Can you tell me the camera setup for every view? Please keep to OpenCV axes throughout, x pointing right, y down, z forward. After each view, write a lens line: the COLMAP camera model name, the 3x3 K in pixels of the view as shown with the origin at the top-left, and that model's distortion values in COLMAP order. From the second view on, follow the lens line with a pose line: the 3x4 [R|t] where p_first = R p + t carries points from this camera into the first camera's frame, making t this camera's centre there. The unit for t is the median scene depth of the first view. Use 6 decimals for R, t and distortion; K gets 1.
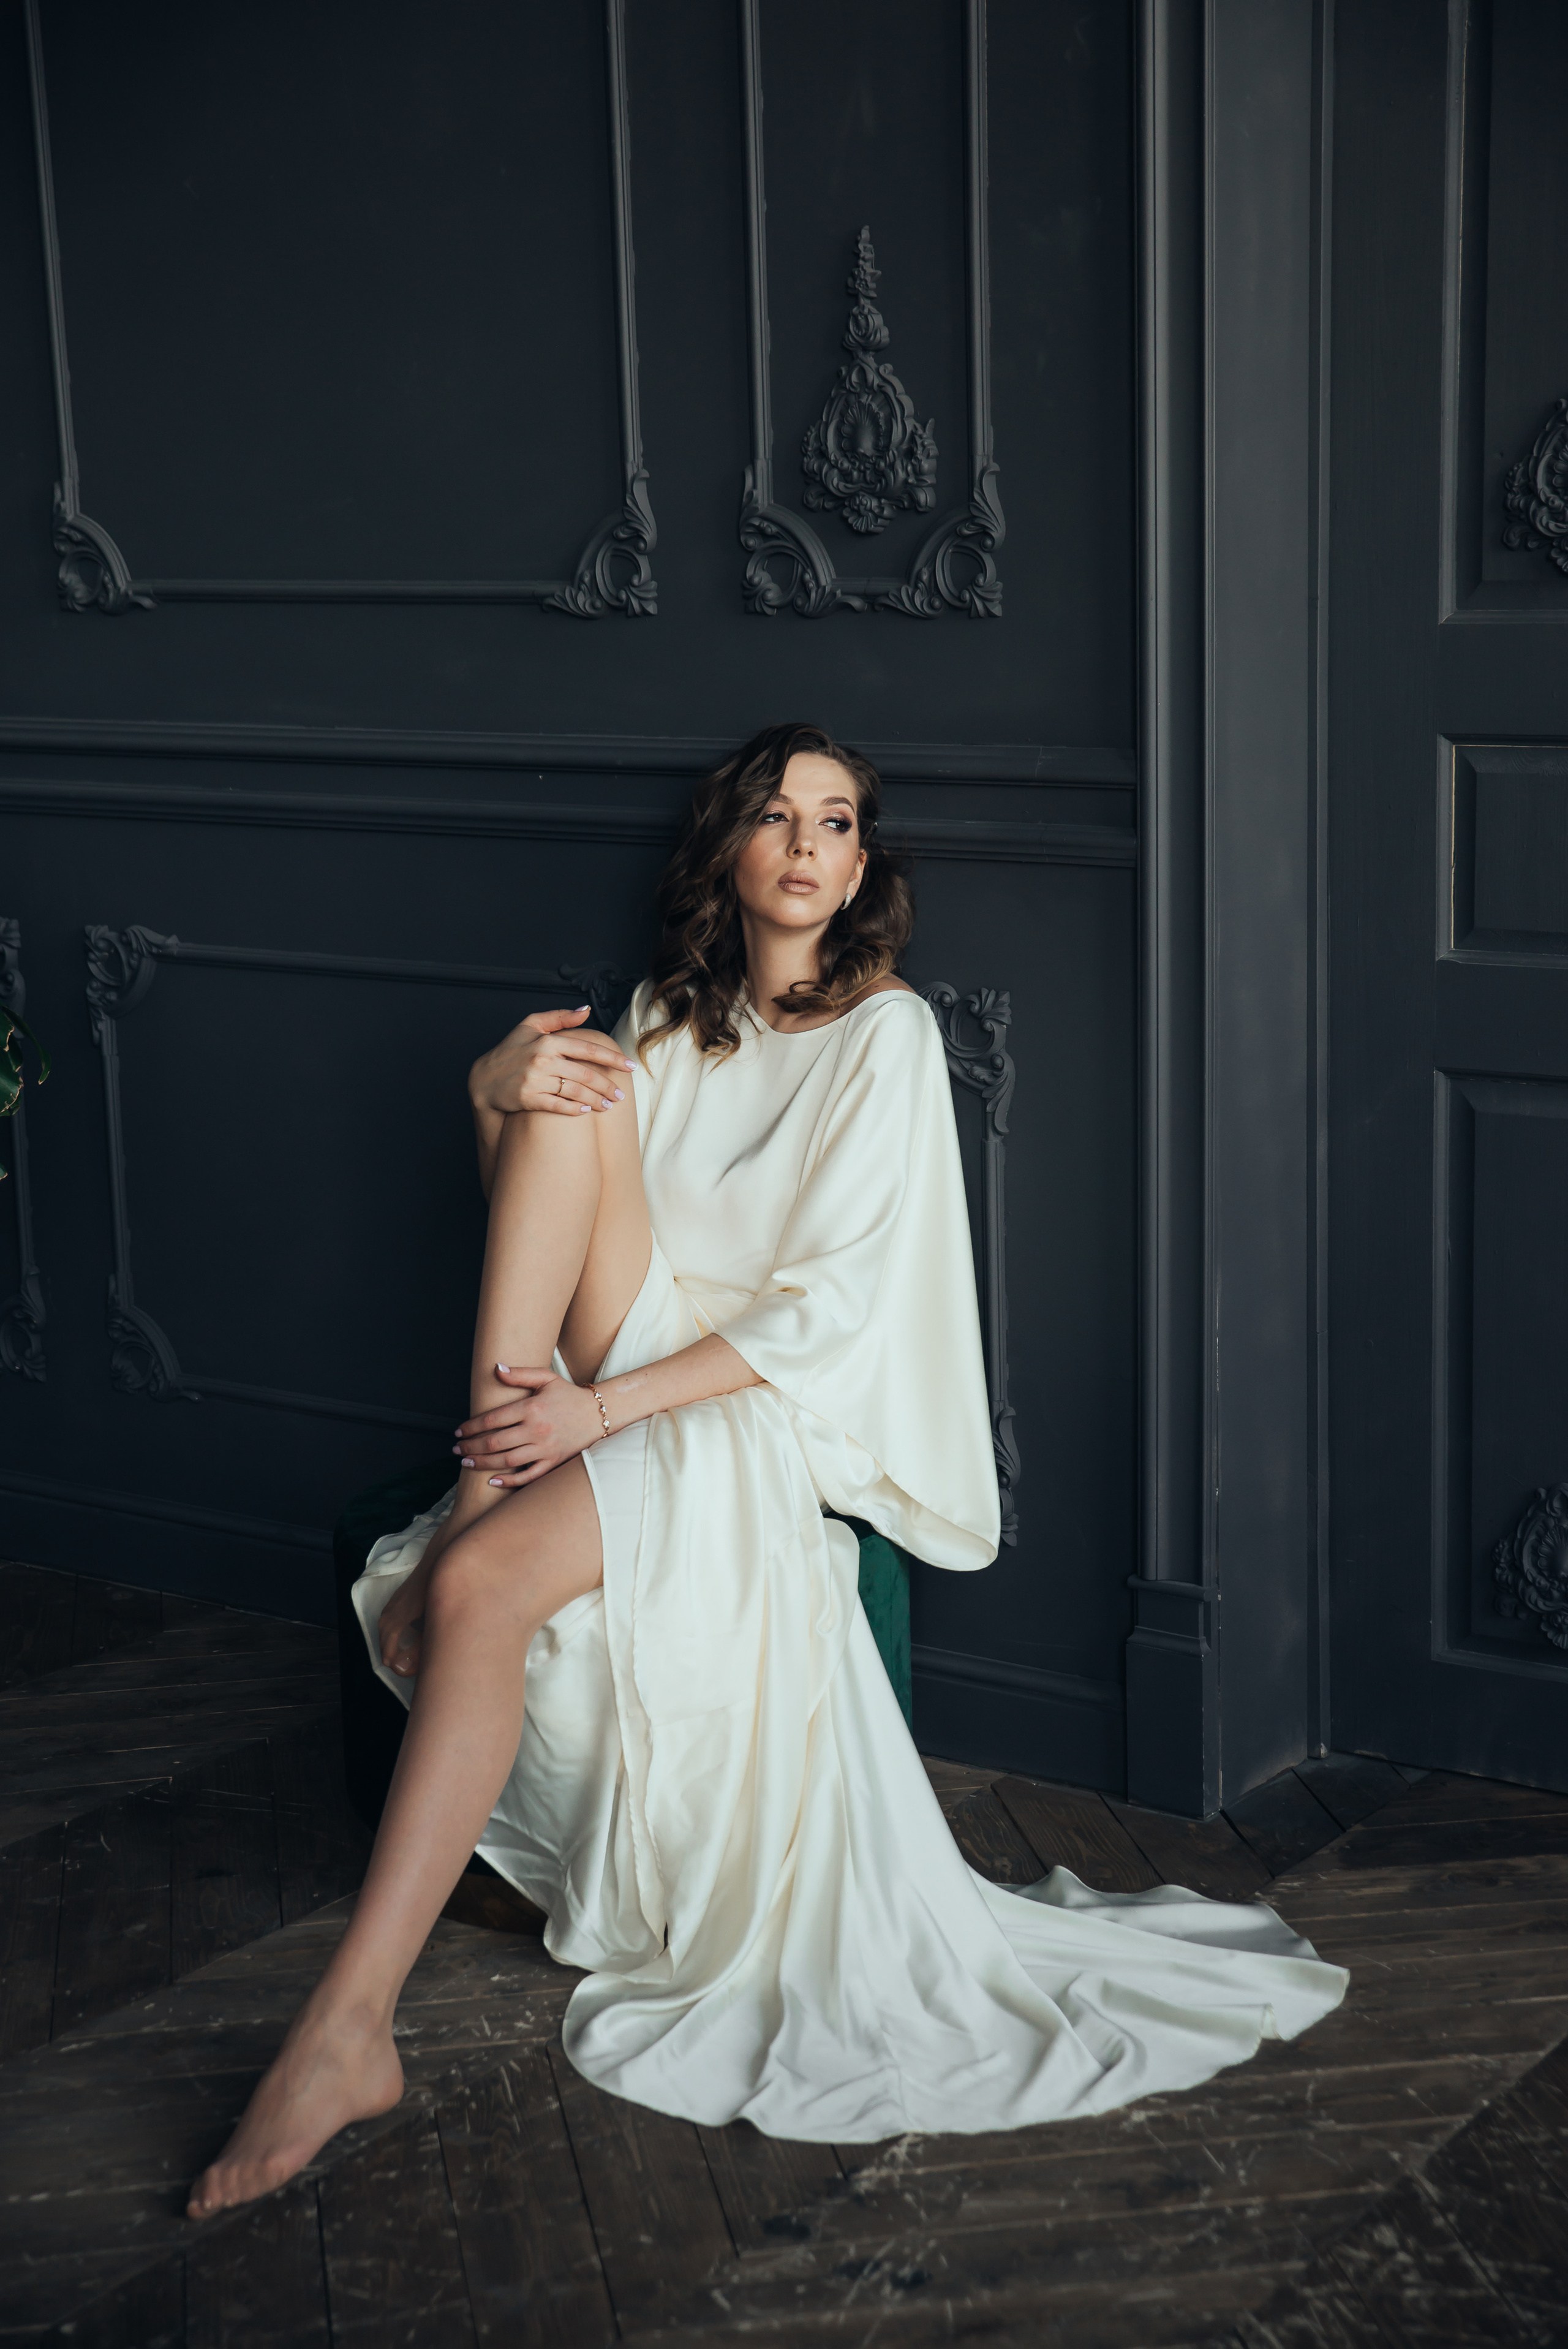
lens RADIAL K [[3640.3, 0, 784.1], [0, 3640.3, 1167.7], [0, 0, 1]] dist [0.115185, 0.003475]
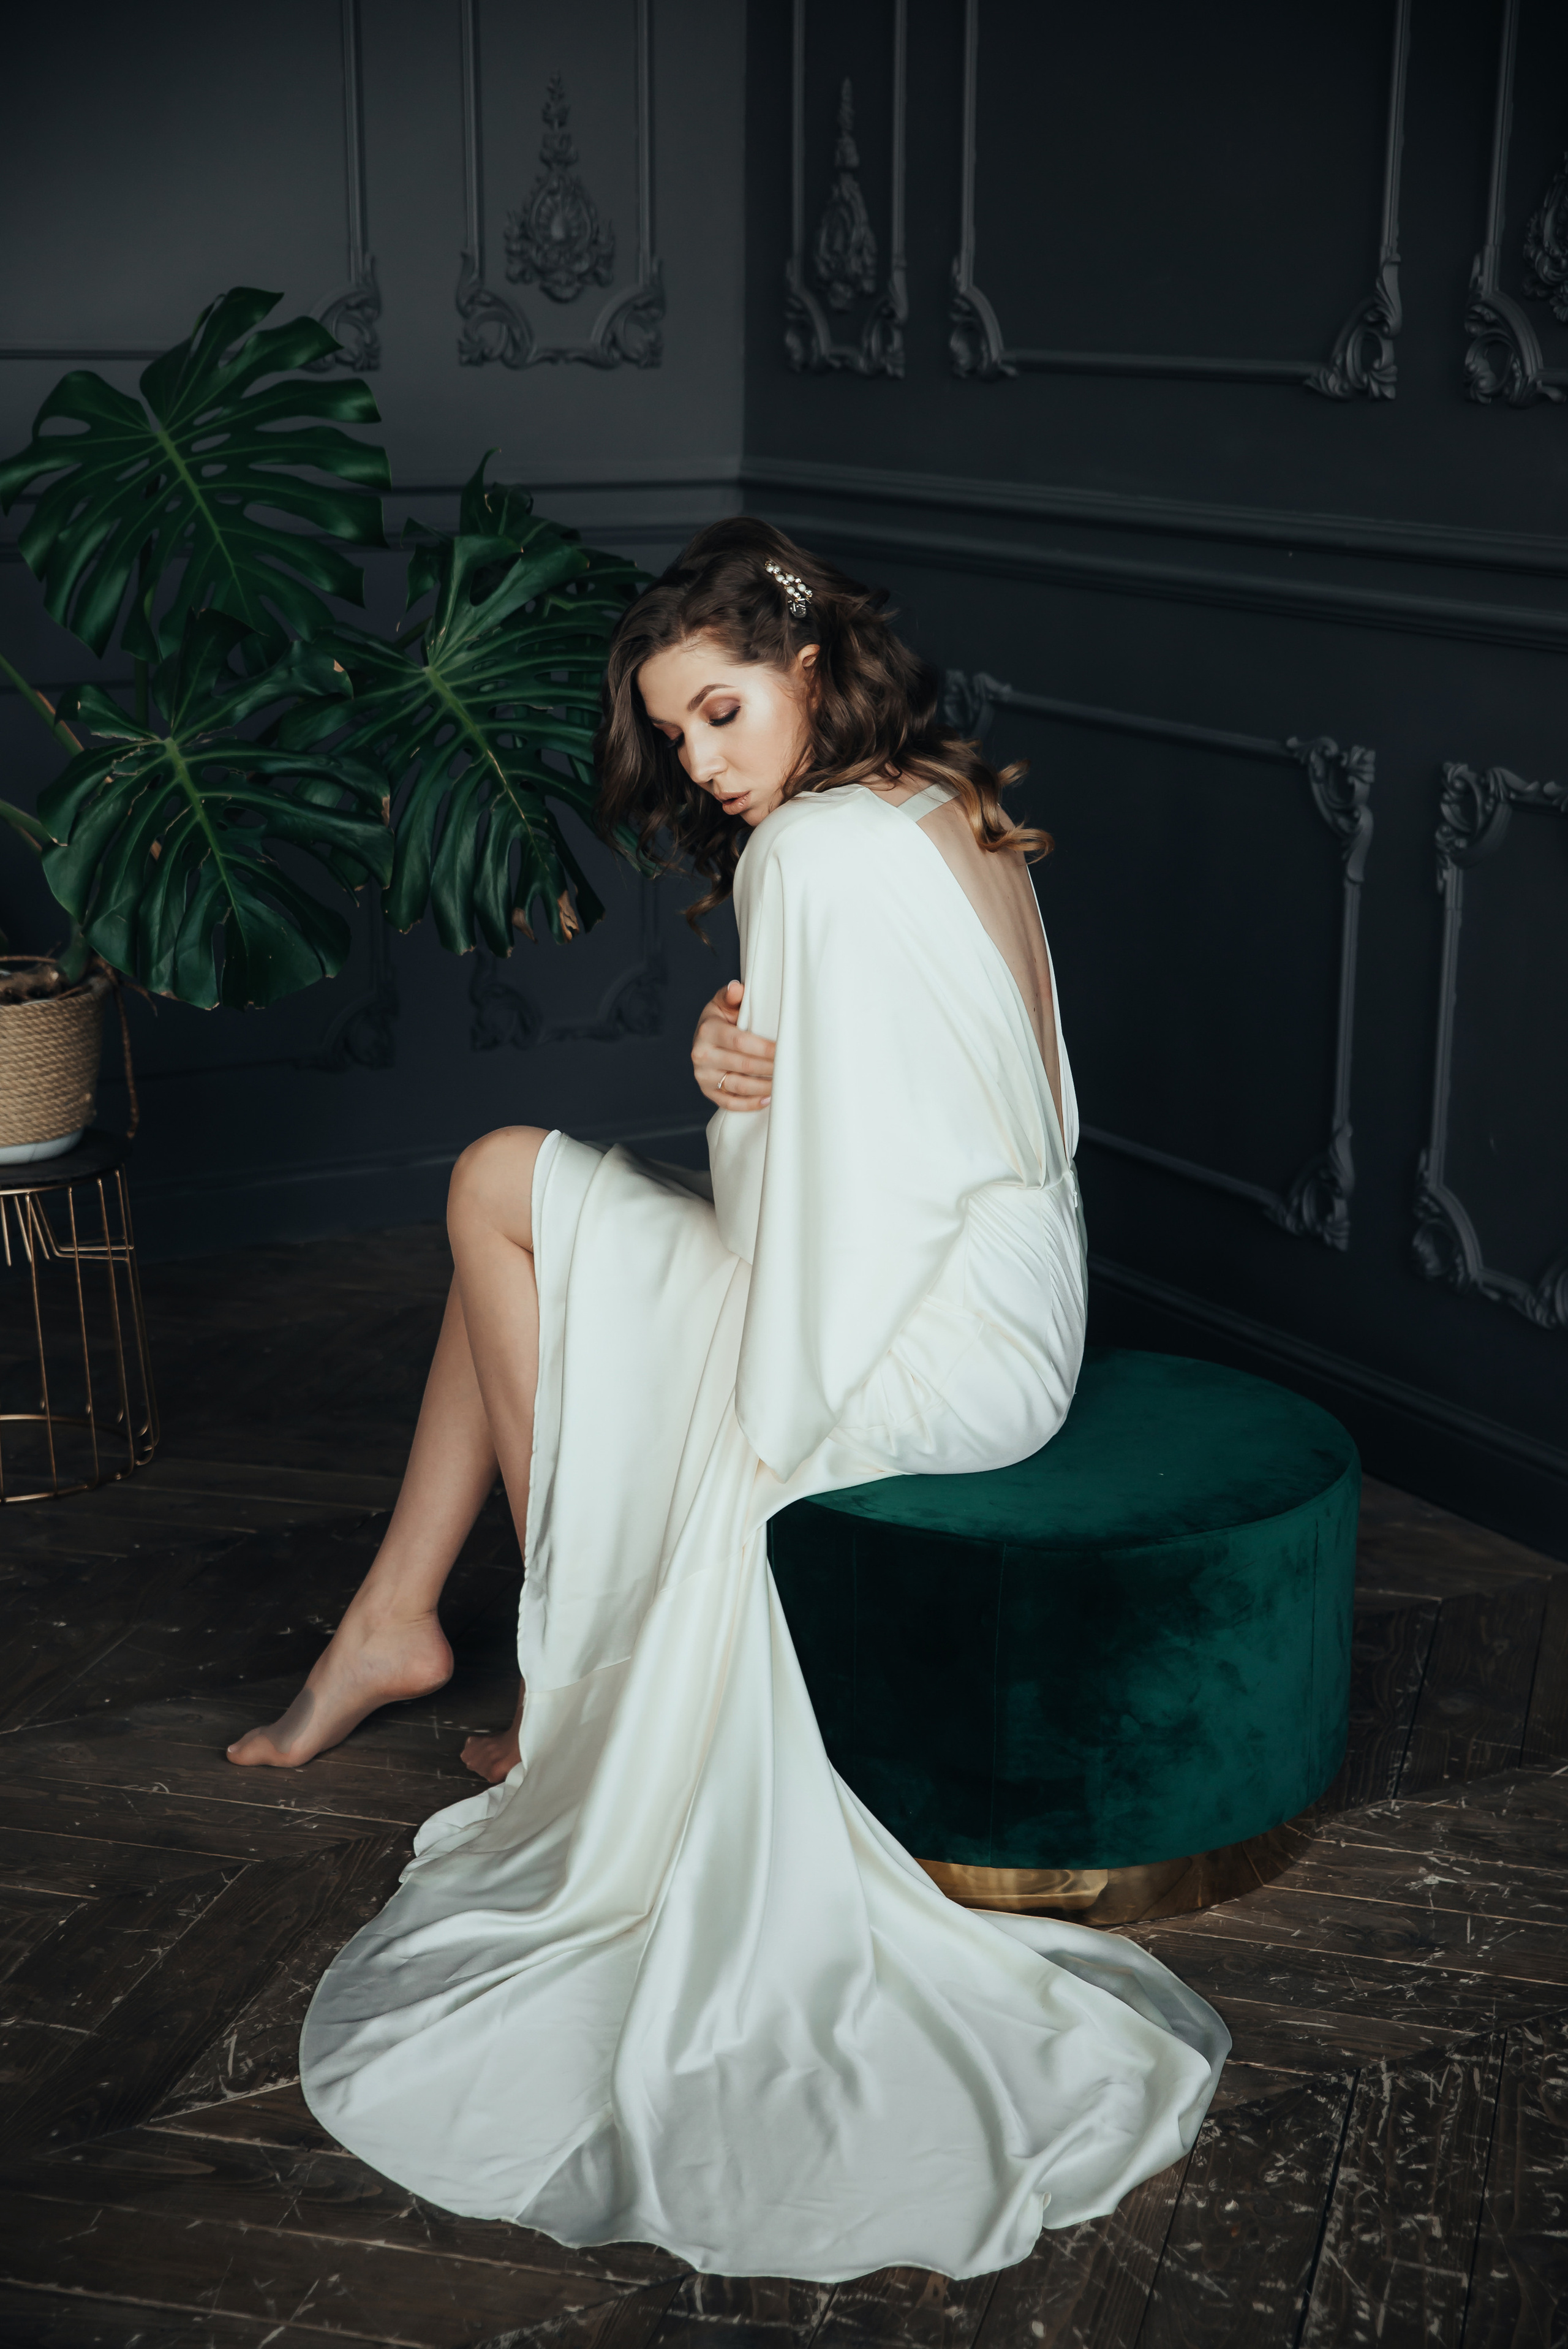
lens RADIAL K [[3520.6, 0, 779.7], [0, 3520.6, 1190.2], [0, 0, 1]] dist [0.097190, 0.193747]
pose [[0.904441, 0.140369, -0.402844, 0.256047], [-0.112360, 0.989355, 0.092473, -0.005296], [0.411536, -0.038373, 0.910585, 0.015683]]
